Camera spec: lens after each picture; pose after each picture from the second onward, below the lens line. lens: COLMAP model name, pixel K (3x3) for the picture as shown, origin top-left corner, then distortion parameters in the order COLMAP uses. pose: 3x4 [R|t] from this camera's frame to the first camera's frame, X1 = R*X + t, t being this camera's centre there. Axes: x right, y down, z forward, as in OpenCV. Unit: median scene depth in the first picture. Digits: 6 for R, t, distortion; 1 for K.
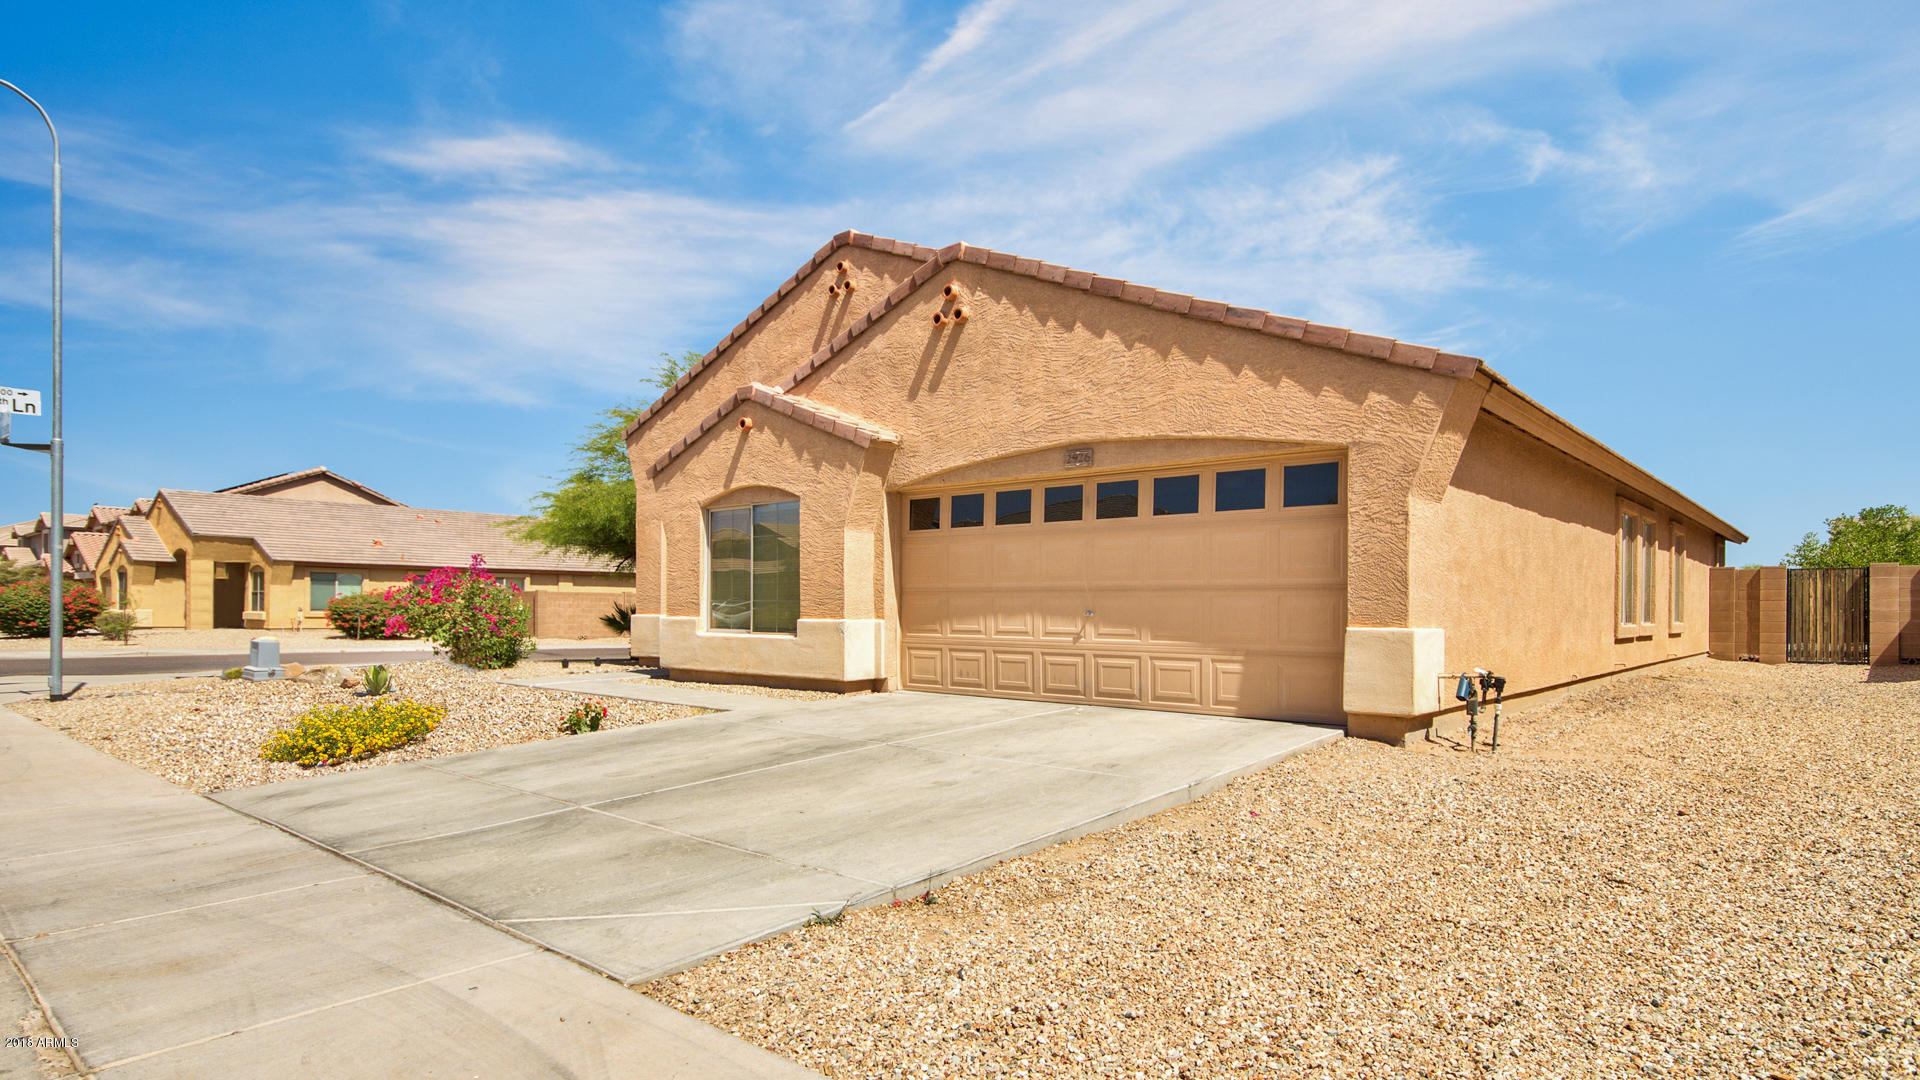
lens RADIAL K [[1050.2, 0, 923.9], [0, 1050.2, 576.9], [0, 0, 1]] dist [0.021231, 0.002503]
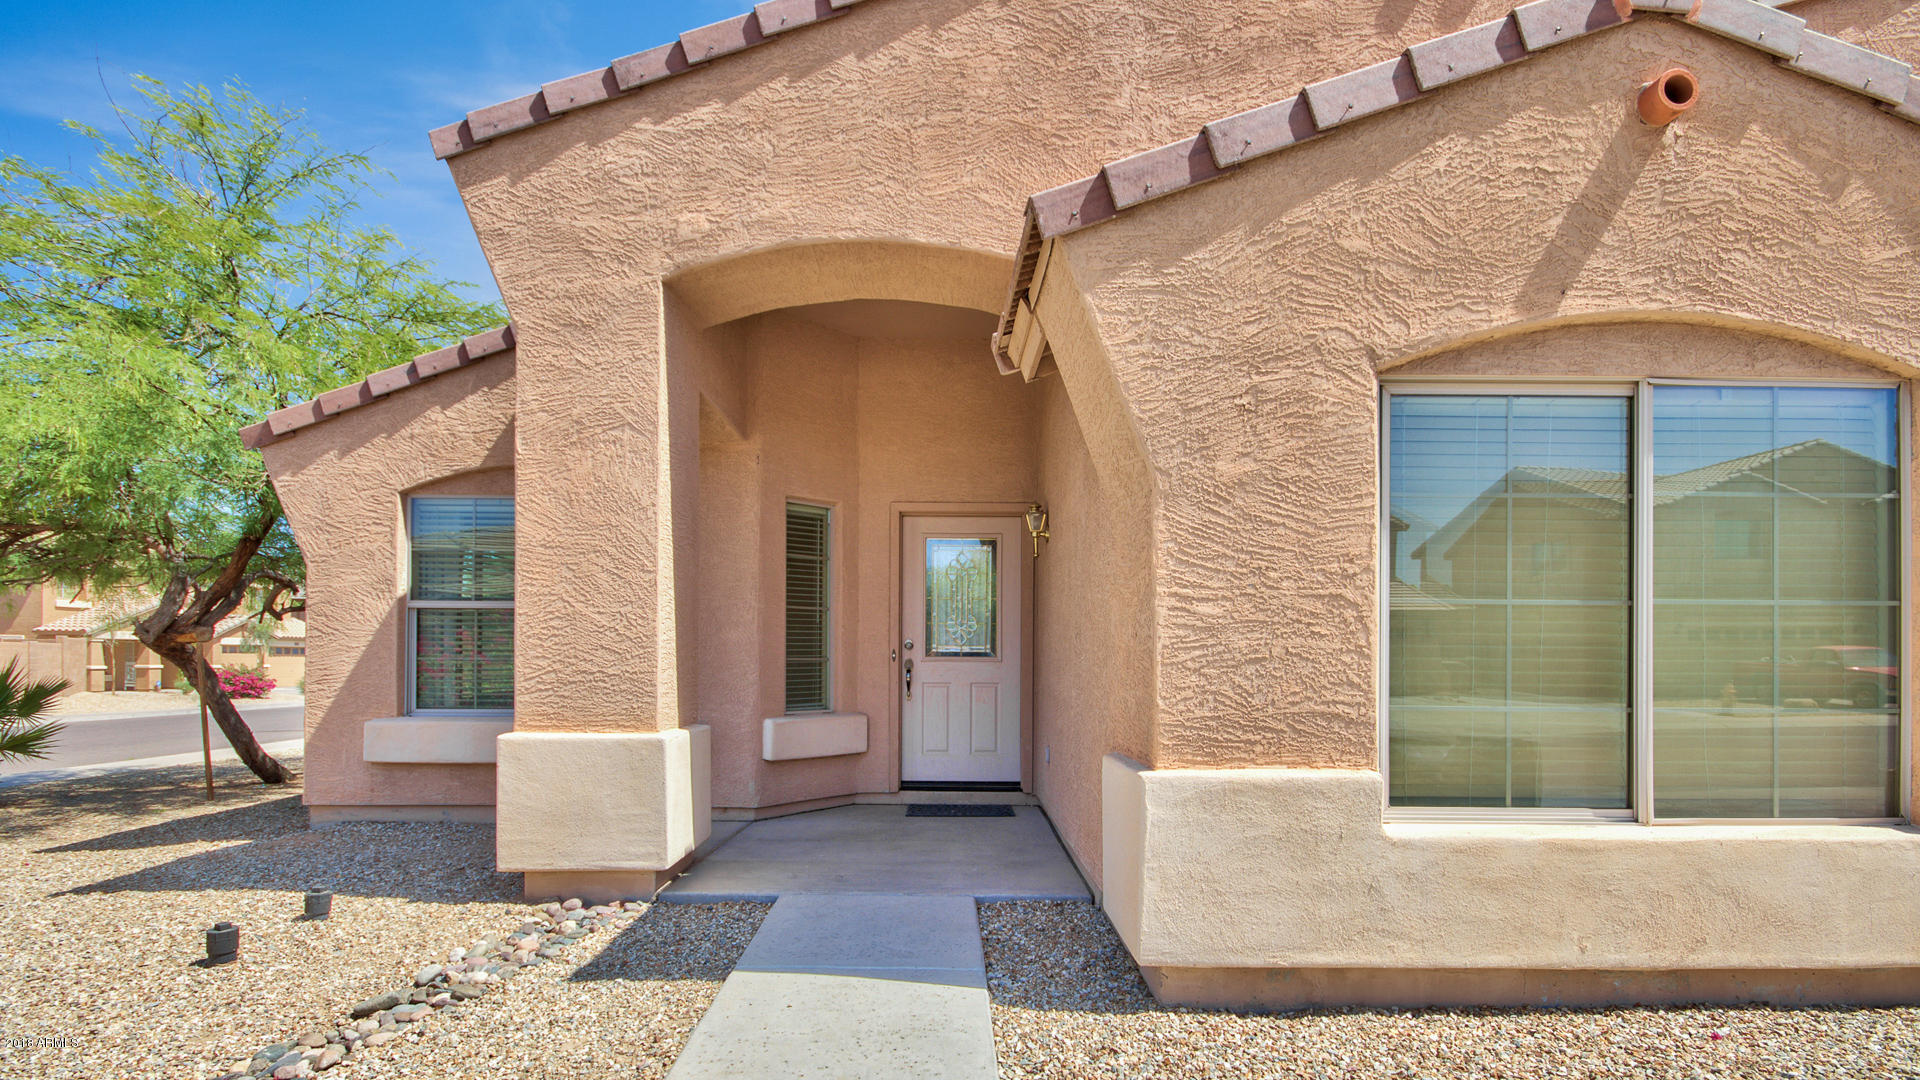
lens RADIAL K [[897.7, 0, 958.8], [0, 897.7, 648.9], [0, 0, 1]] dist [-0.000161, -0.001369]
pose [[0.719112, 0.010395, 0.694816, -0.580538], [-0.020513, 0.999770, 0.006272, 0.009289], [-0.694591, -0.018763, 0.719160, 1.162061]]
